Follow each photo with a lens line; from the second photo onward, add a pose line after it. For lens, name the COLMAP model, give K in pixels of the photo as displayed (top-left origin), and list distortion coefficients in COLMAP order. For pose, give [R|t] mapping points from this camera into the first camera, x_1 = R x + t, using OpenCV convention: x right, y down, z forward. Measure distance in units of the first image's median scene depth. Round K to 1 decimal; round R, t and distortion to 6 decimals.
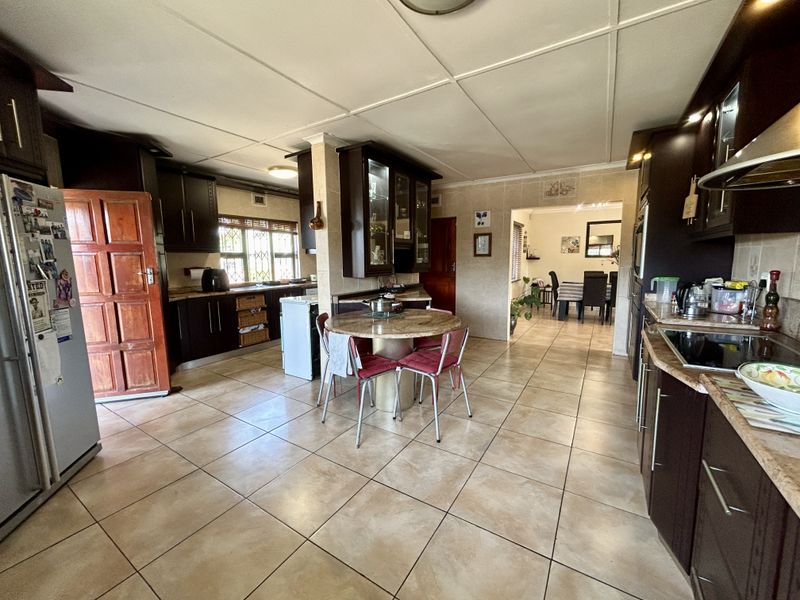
lens RADIAL K [[322.1, 0, 395.5], [0, 322.1, 299.0], [0, 0, 1]] dist [0.004182, 0.000089]
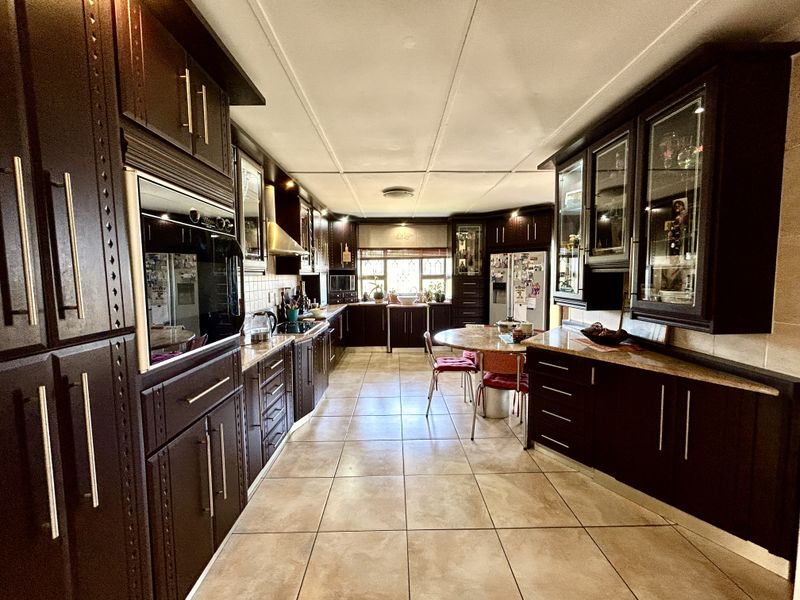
lens RADIAL K [[322.1, 0, 397.7], [0, 322.1, 298.7], [0, 0, 1]] dist [0.004182, 0.000089]
pose [[-0.836243, 0.055743, -0.545518, 1.339163], [-0.052521, 0.982104, 0.180867, -0.383904], [0.545838, 0.179900, -0.818350, 2.599374]]
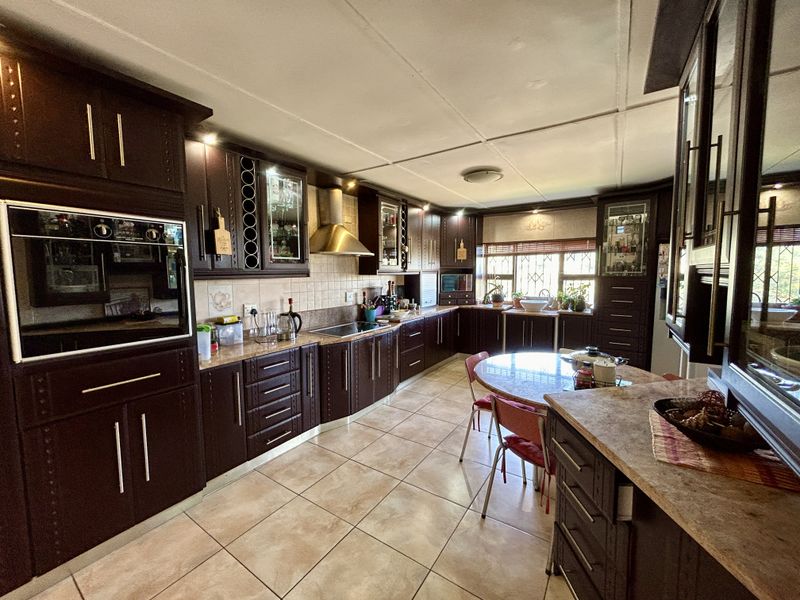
lens RADIAL K [[322.1, 0, 394.6], [0, 322.1, 299.1], [0, 0, 1]] dist [0.004182, 0.000089]
pose [[-0.999691, 0.012271, 0.021625, 0.566613], [0.016489, 0.978163, 0.207186, -0.400725], [-0.018610, 0.207478, -0.978063, 2.563911]]
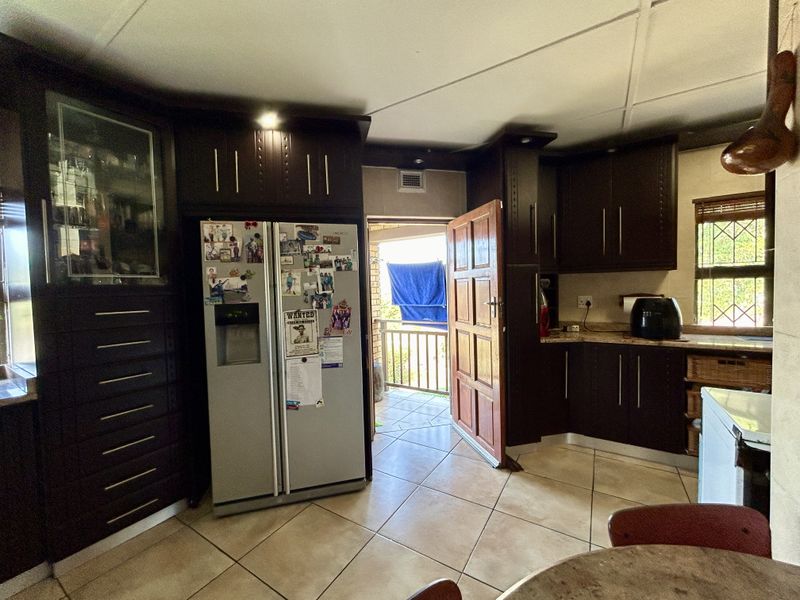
lens RADIAL K [[322.1, 0, 400.6], [0, 322.1, 298.0], [0, 0, 1]] dist [0.004182, 0.000089]
pose [[0.017751, 0.045521, -0.998806, 0.017303], [-0.097376, 0.994293, 0.043584, -0.166123], [0.995089, 0.096486, 0.022083, 1.205121]]
